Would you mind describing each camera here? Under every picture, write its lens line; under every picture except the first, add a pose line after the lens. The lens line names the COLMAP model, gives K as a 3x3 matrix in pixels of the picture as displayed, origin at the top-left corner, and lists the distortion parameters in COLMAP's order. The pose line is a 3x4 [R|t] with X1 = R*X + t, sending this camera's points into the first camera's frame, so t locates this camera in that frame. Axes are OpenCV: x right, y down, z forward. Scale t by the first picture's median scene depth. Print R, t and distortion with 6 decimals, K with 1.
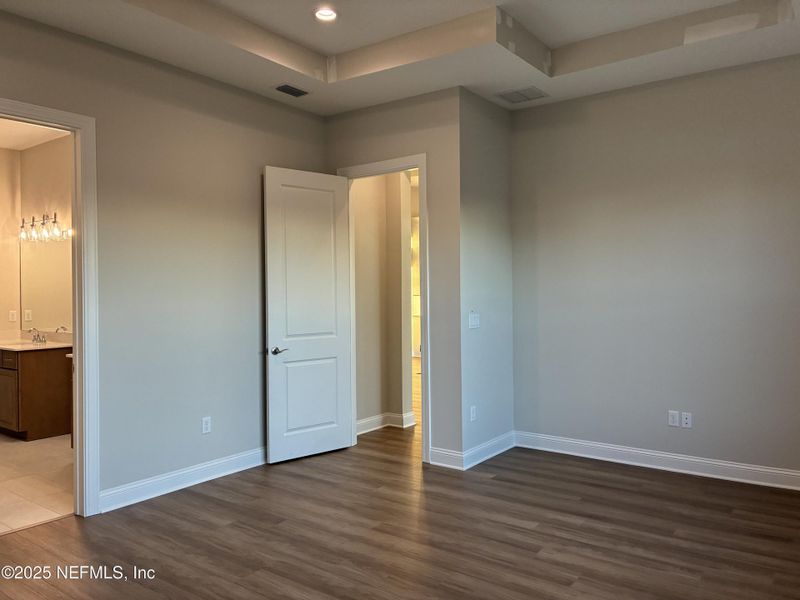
lens RADIAL K [[605.9, 0, 399.9], [0, 605.9, 289.1], [0, 0, 1]] dist [0.007132, -0.008389]
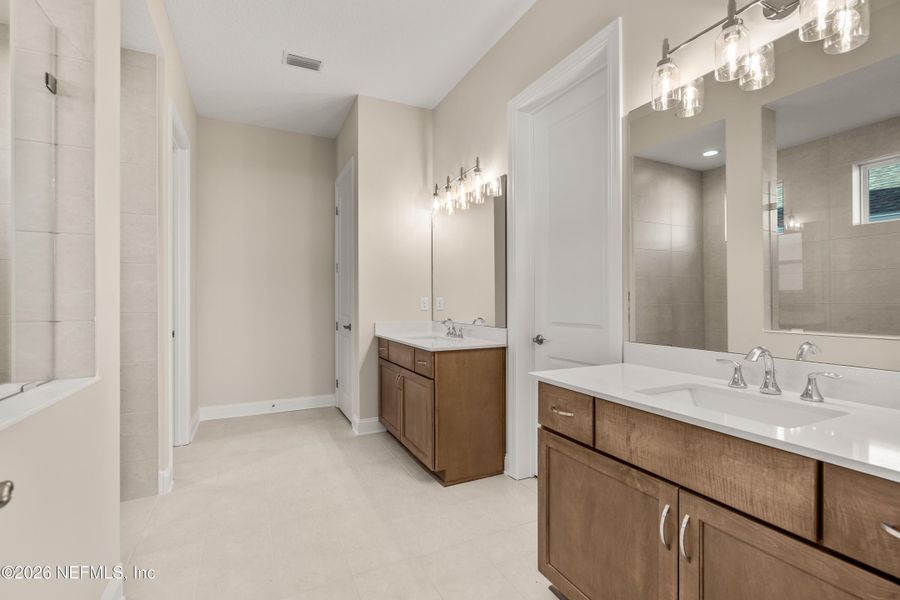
lens RADIAL K [[414.1, 0, 450.0], [0, 414.1, 300.0], [0, 0, 1]] dist [-0.002553, 0.000197]
pose [[0.884553, 0.006088, -0.466400, -0.353476], [-0.004750, 0.999981, 0.004043, 0.038626], [0.466416, -0.001361, 0.884564, 0.530877]]
